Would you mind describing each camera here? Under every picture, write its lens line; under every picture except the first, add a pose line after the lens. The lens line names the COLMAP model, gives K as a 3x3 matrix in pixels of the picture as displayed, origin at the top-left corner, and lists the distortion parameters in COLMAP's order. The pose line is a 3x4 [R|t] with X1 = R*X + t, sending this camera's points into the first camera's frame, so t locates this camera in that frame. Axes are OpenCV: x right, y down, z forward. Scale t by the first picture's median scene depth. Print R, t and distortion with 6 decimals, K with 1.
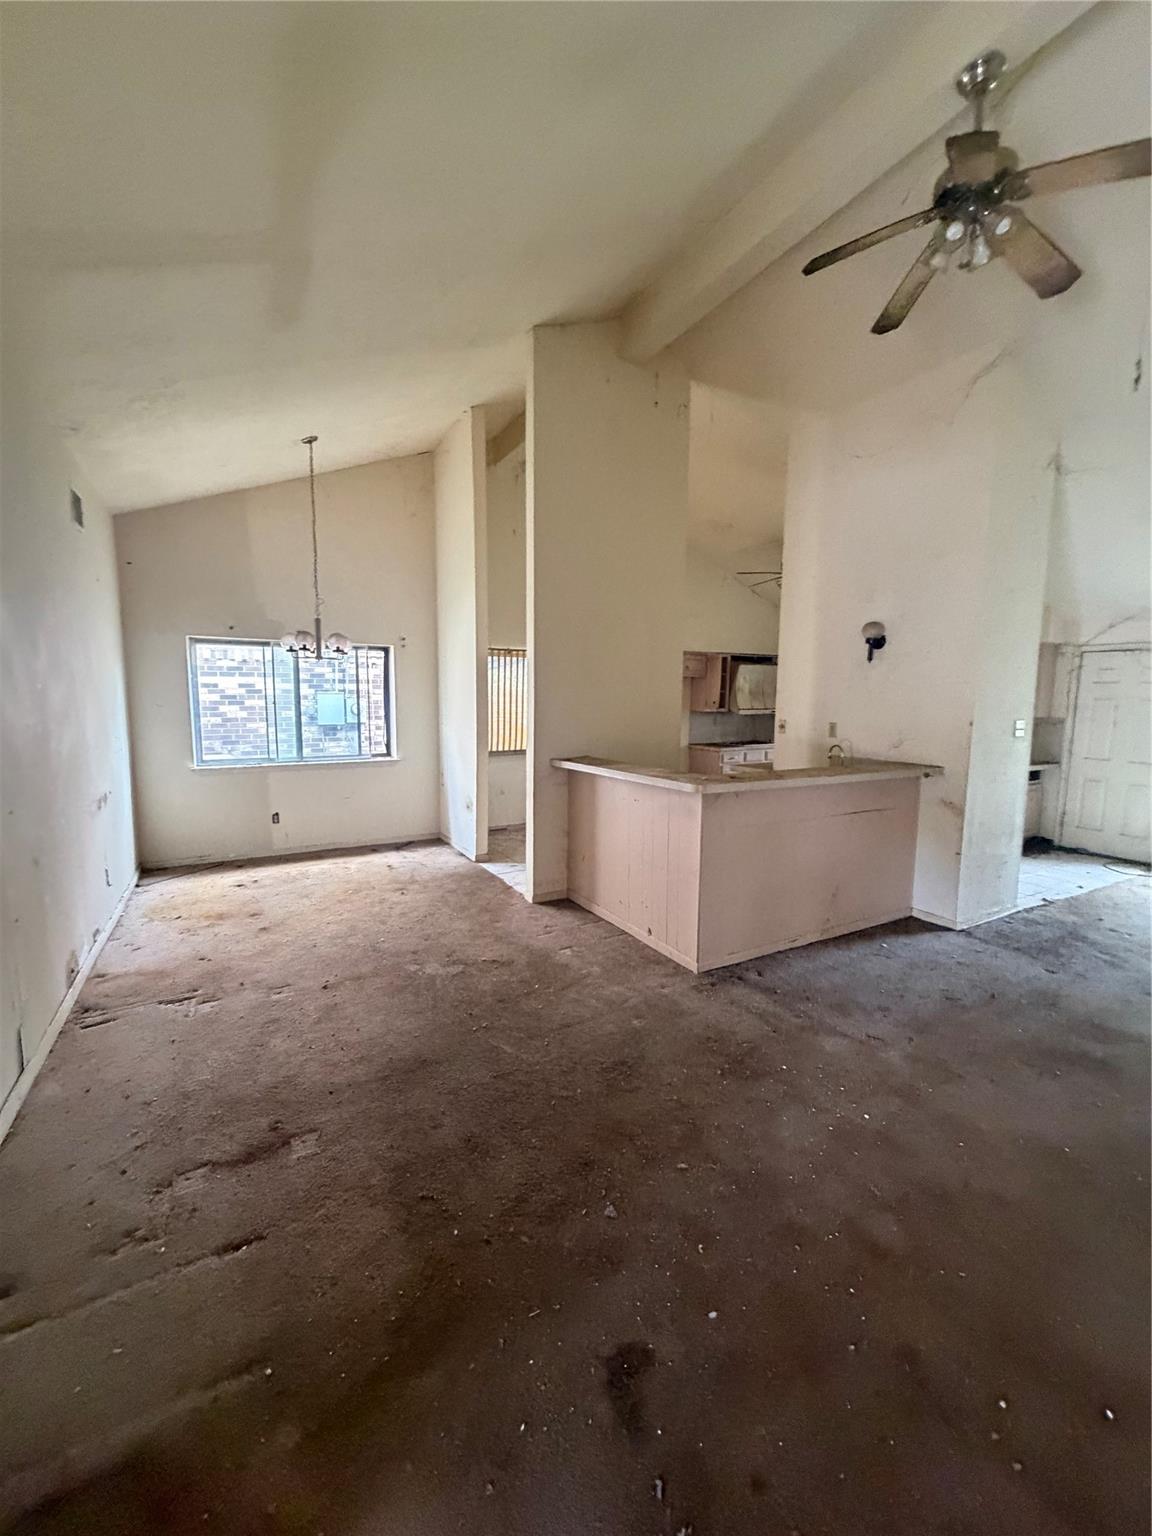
lens RADIAL K [[611.9, 0, 574.7], [0, 611.9, 767.5], [0, 0, 1]] dist [0.001404, 0.000174]
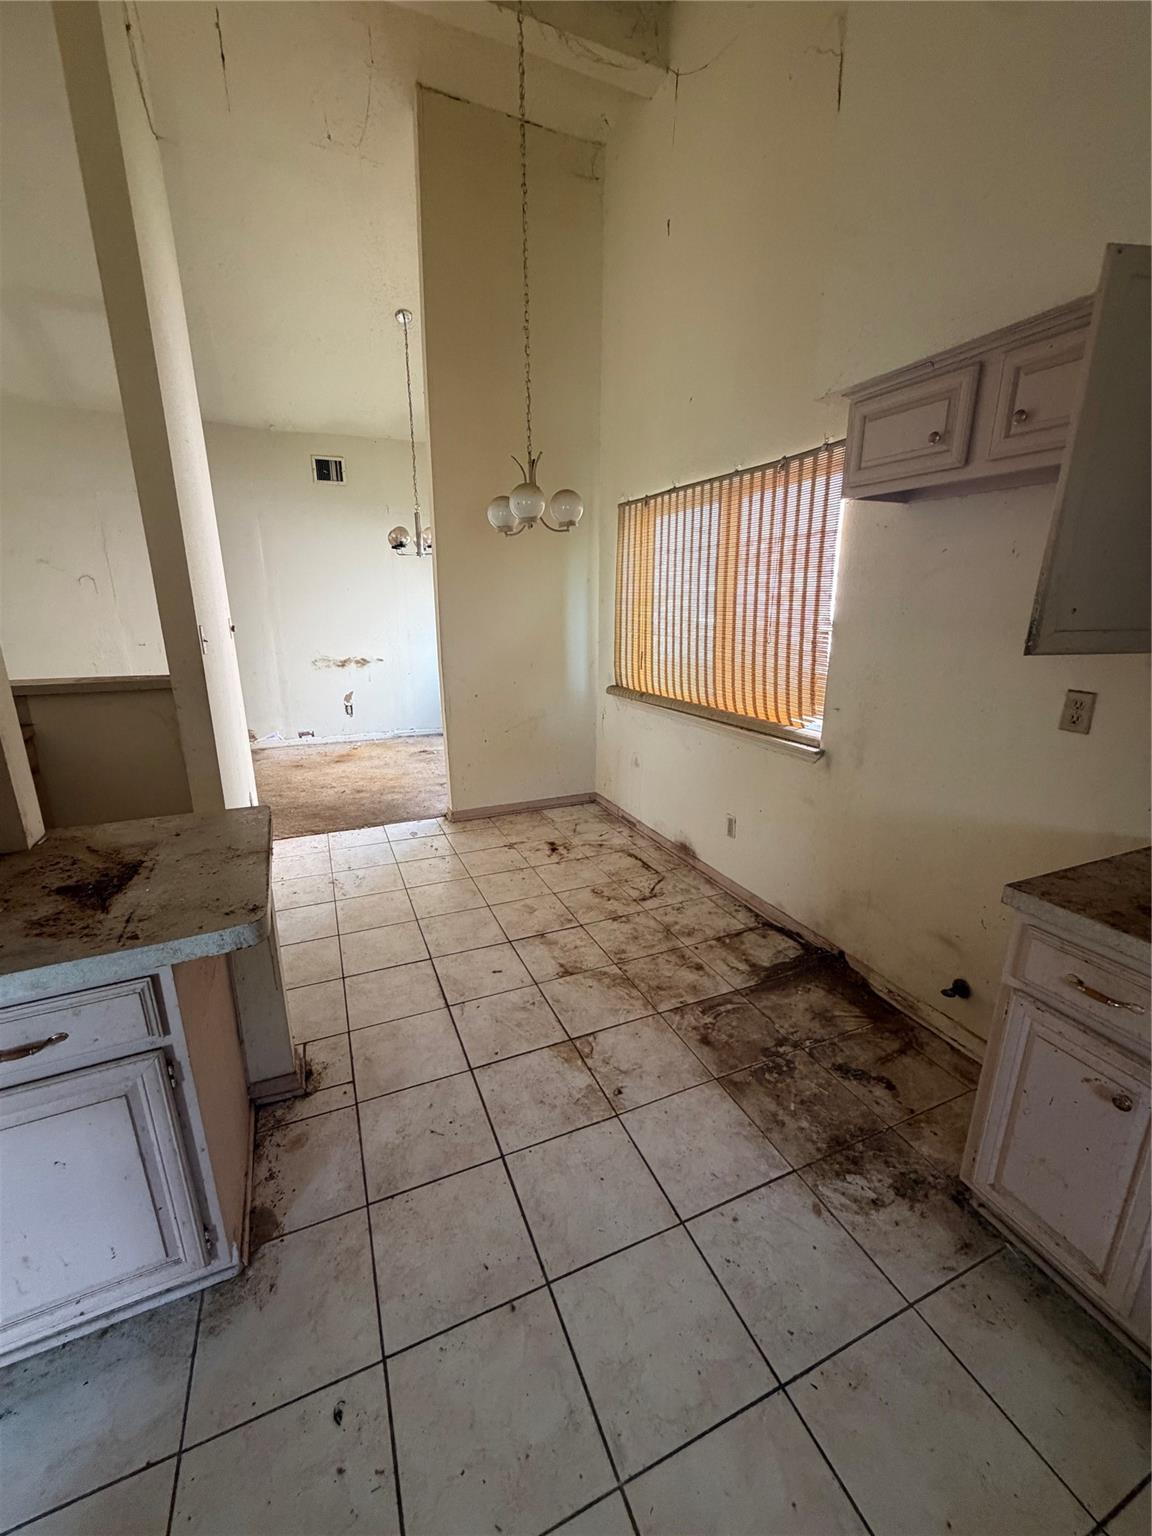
lens RADIAL K [[611.9, 0, 576.4], [0, 611.9, 761.9], [0, 0, 1]] dist [0.001404, 0.000174]
pose [[-0.104220, 0.255857, -0.961080, 0.630100], [-0.109666, 0.957494, 0.266795, -0.155092], [0.988490, 0.133203, -0.071731, 1.393551]]
